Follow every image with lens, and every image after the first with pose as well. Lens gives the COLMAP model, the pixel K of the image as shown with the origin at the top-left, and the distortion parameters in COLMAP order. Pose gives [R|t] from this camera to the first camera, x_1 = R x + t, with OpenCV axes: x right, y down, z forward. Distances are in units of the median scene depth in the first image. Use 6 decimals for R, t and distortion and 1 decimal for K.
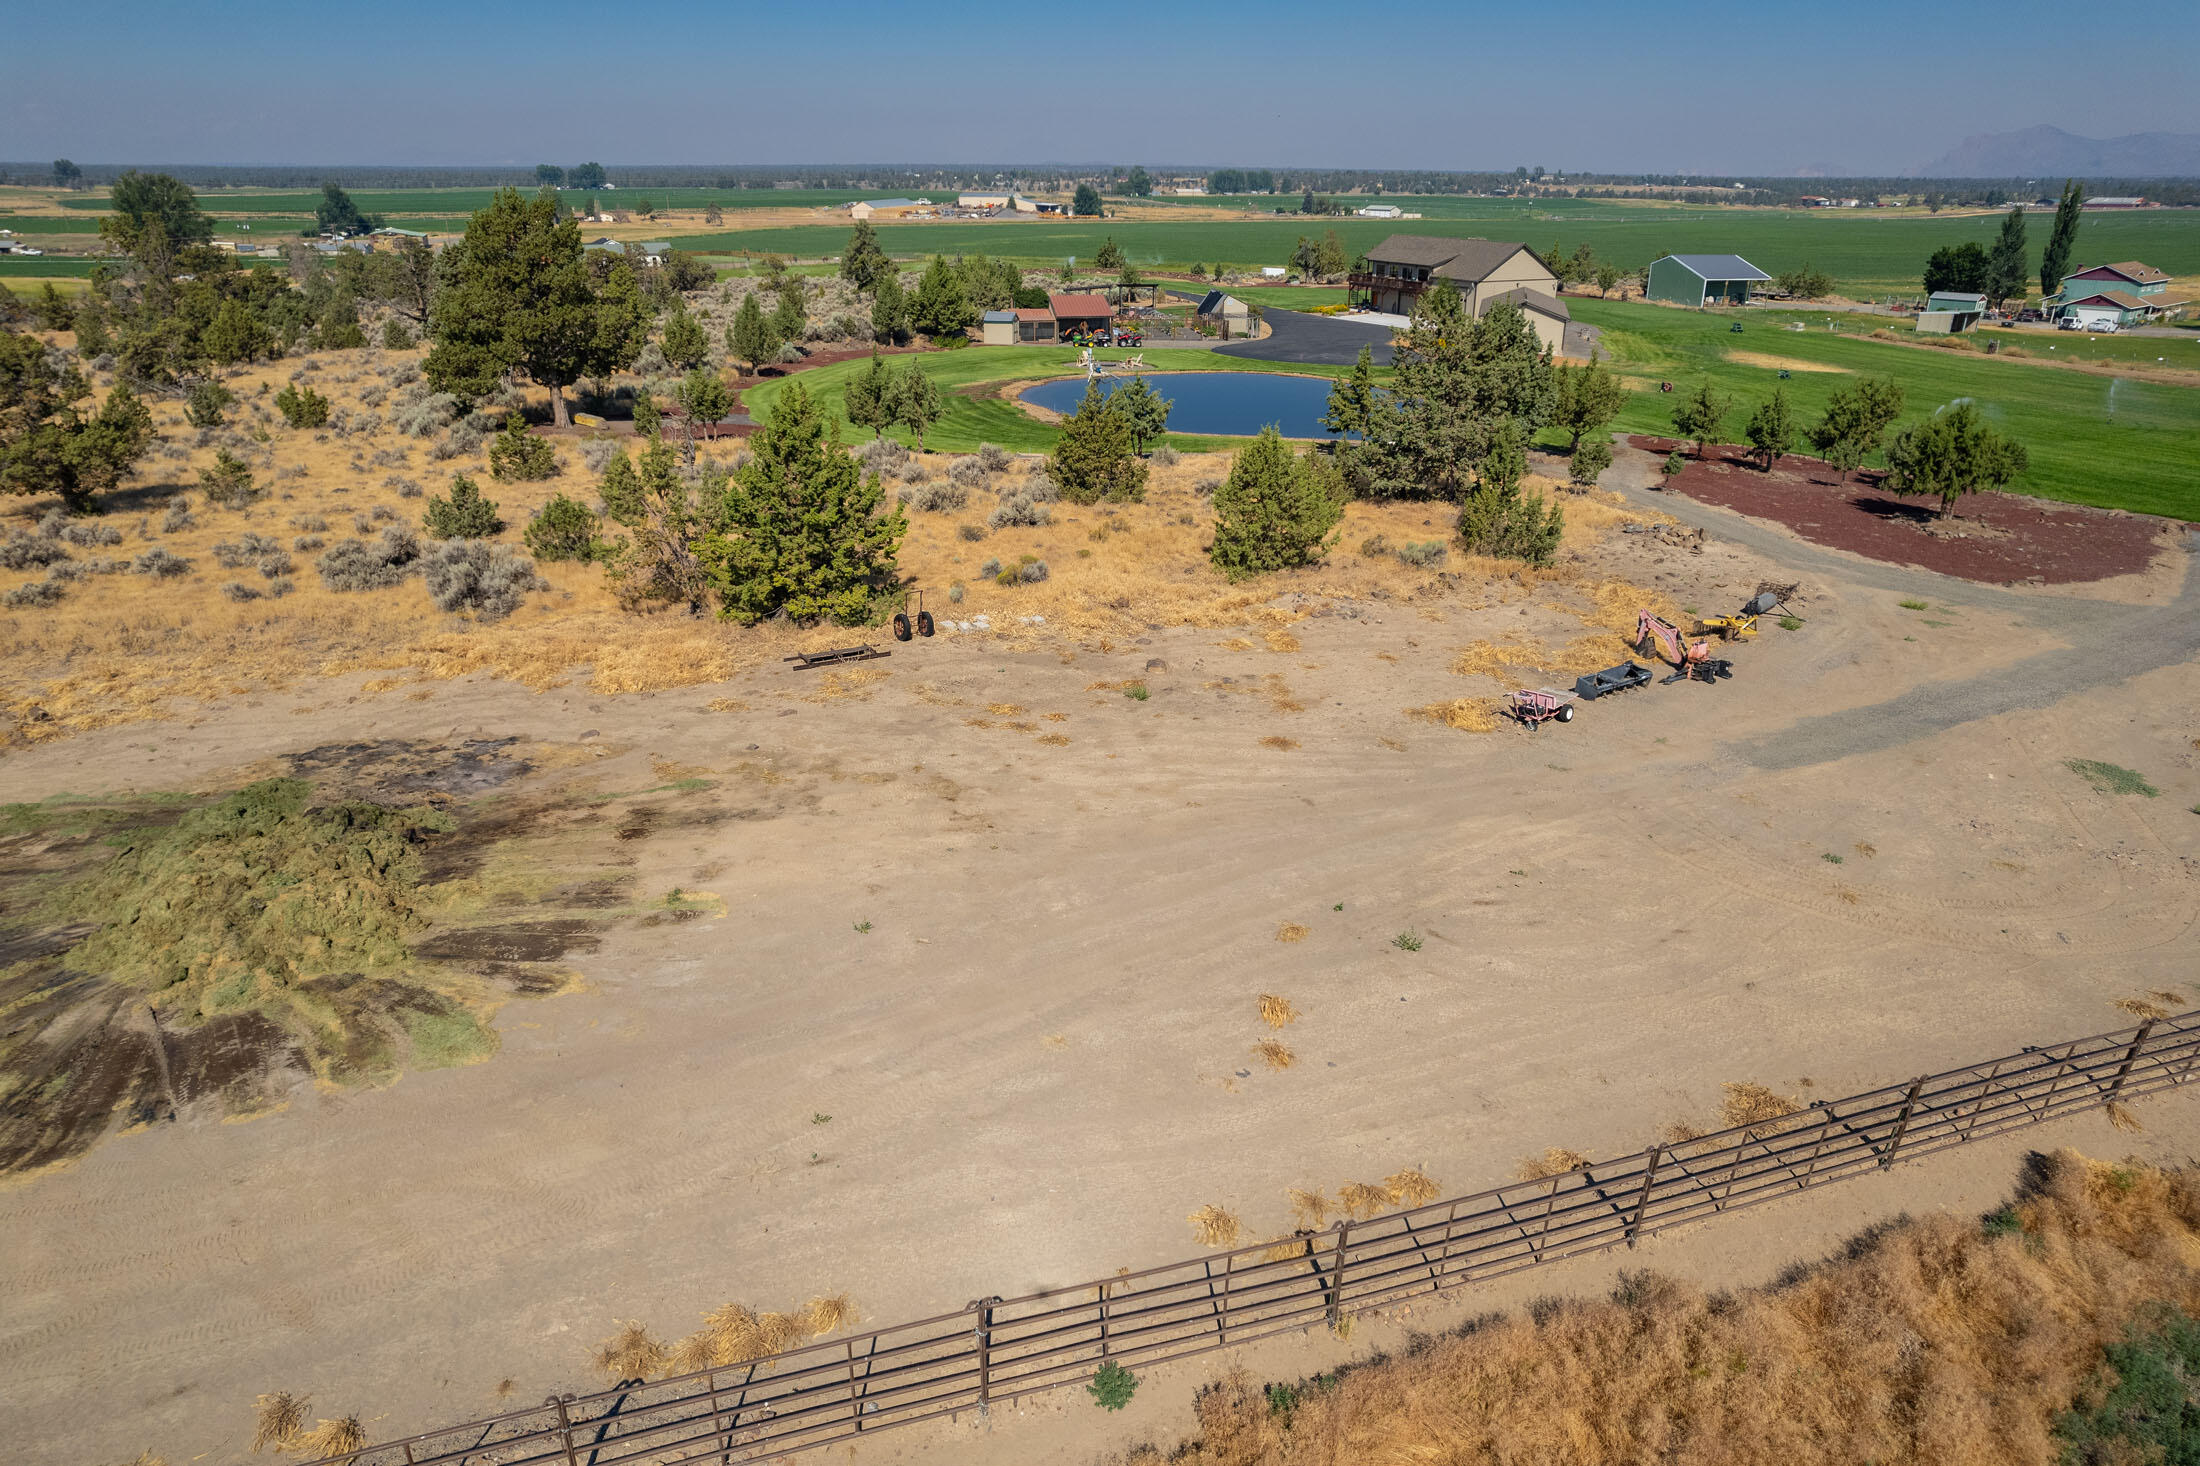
lens RADIAL K [[1441.0, 0, 1094.7], [0, 1441.0, 734.2], [0, 0, 1]] dist [-0.075570, 0.072111]
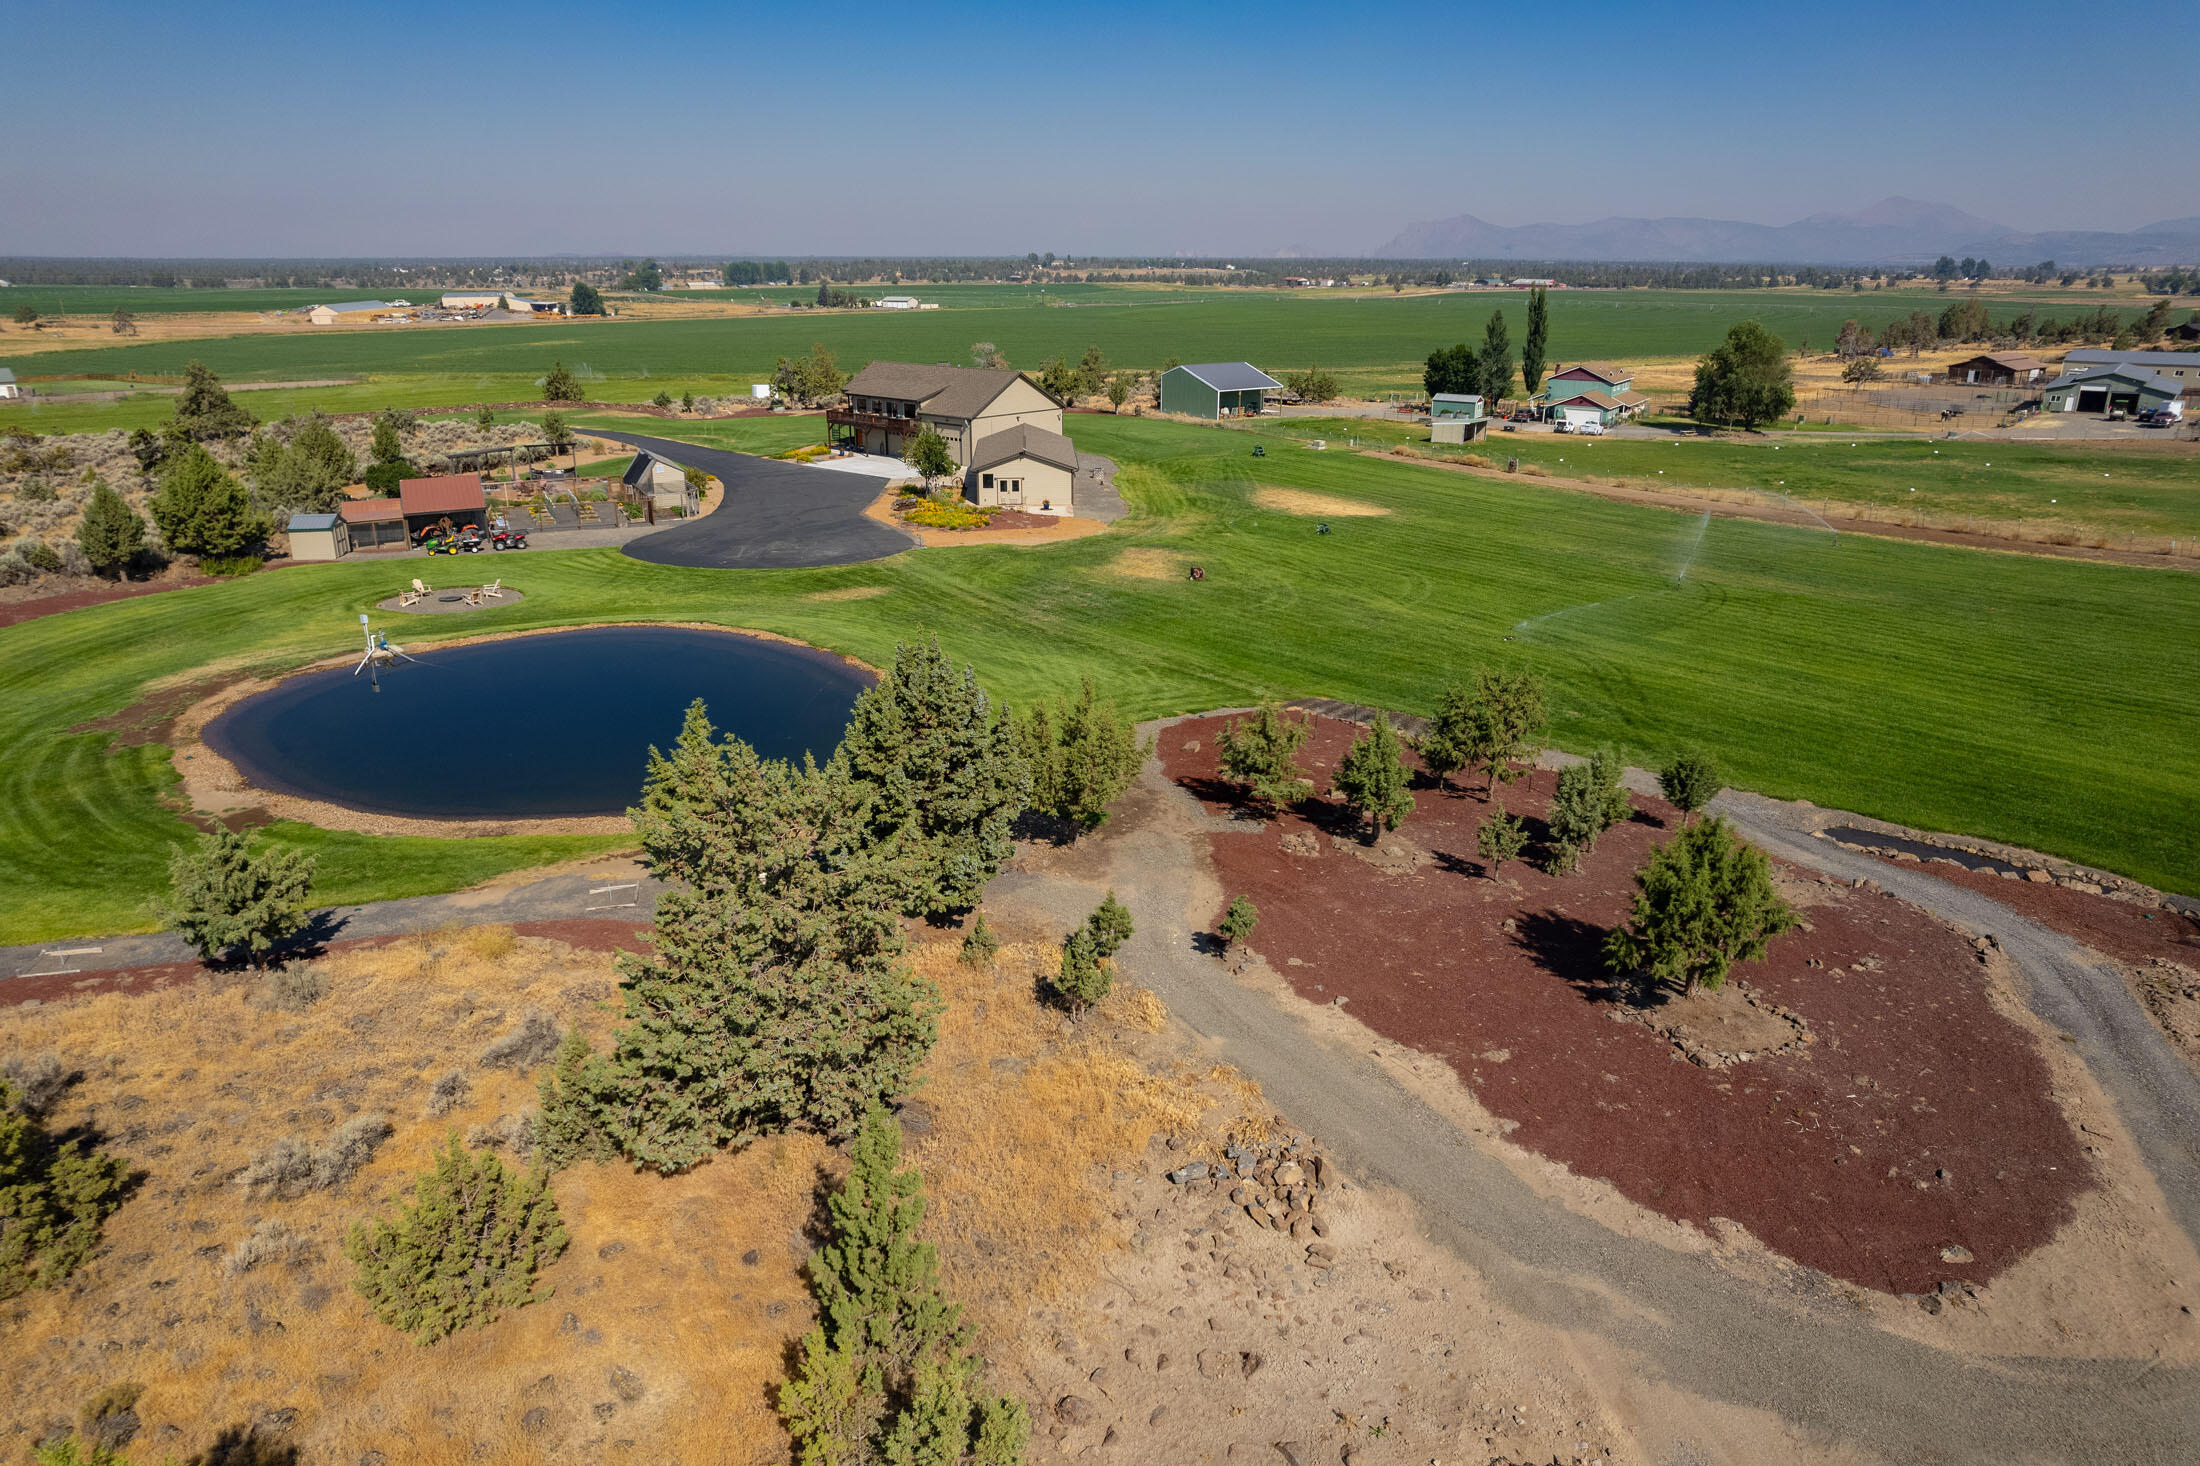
lens RADIAL K [[1441.0, 0, 1112.0], [0, 1441.0, 733.8], [0, 0, 1]] dist [-0.075570, 0.072111]
pose [[0.948083, -0.104308, 0.300430, 0.047296], [0.120584, 0.992046, -0.036100, -0.059377], [-0.294275, 0.070453, 0.953120, 0.113021]]
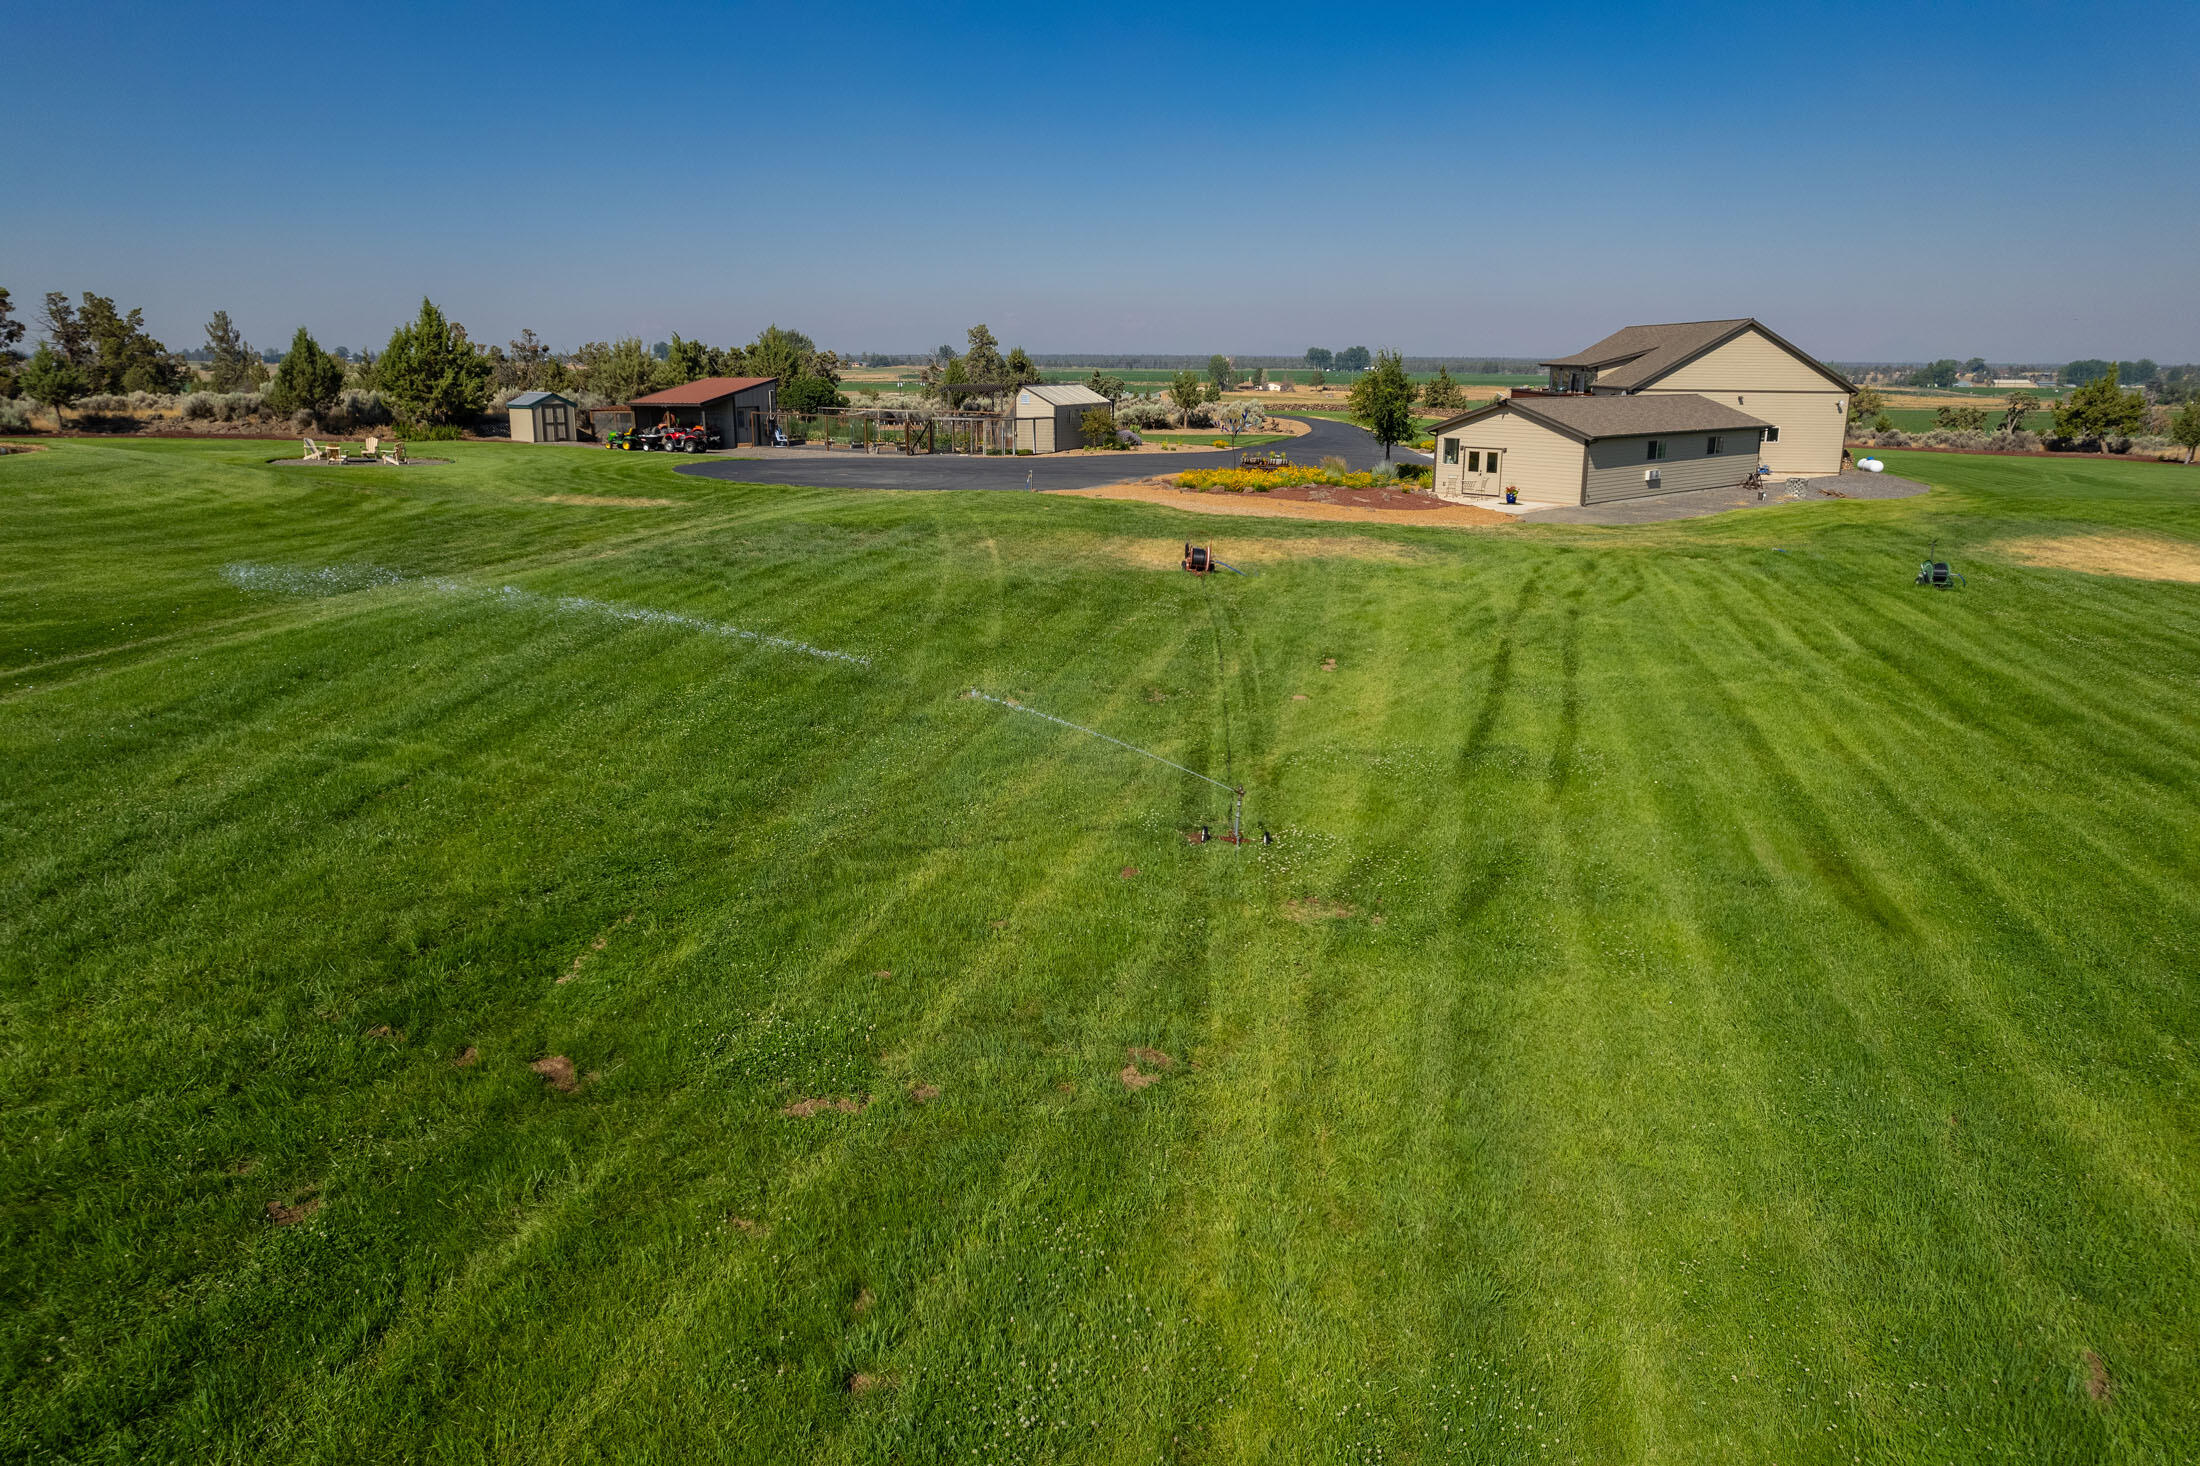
lens RADIAL K [[1441.0, 0, 1102.6], [0, 1441.0, 739.9], [0, 0, 1]] dist [-0.075570, 0.072111]
pose [[0.862979, 0.130471, -0.488103, 0.252379], [-0.188150, 0.979585, -0.070809, -0.078306], [0.468900, 0.152943, 0.869909, 0.317307]]
